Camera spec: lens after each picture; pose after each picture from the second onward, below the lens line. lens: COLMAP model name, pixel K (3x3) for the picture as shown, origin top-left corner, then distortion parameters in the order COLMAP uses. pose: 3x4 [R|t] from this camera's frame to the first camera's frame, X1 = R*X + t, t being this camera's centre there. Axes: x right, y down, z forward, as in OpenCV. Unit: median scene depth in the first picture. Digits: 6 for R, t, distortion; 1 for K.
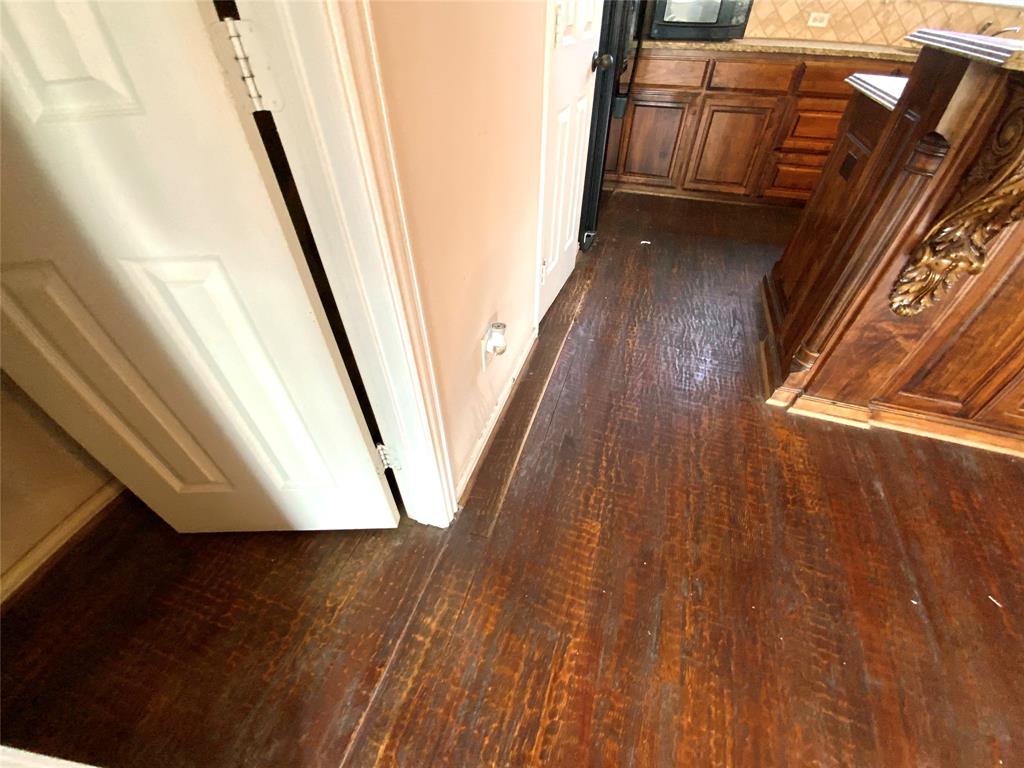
lens RADIAL K [[417.0, 0, 514.3], [0, 417.0, 376.1], [0, 0, 1]] dist [0.013694, -0.013434]
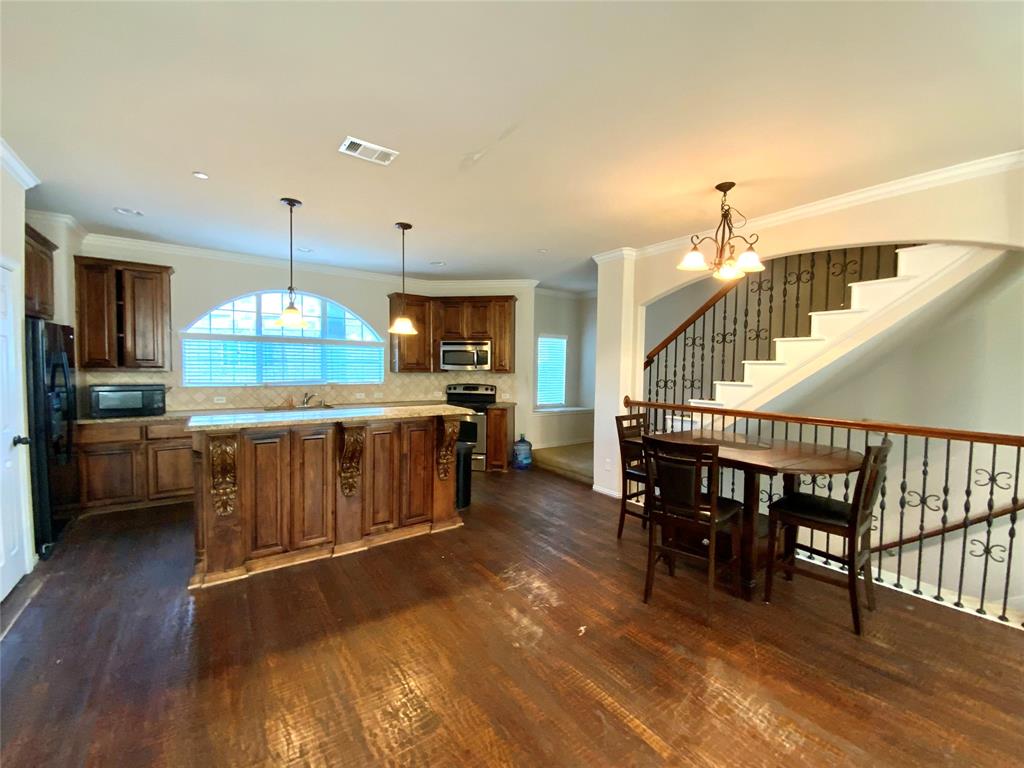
lens RADIAL K [[417.0, 0, 514.0], [0, 417.0, 382.9], [0, 0, 1]] dist [0.013694, -0.013434]
pose [[0.595316, -0.028425, 0.802989, 0.044039], [0.532710, 0.762119, -0.367960, 0.783026], [-0.601514, 0.646813, 0.468844, -1.193653]]
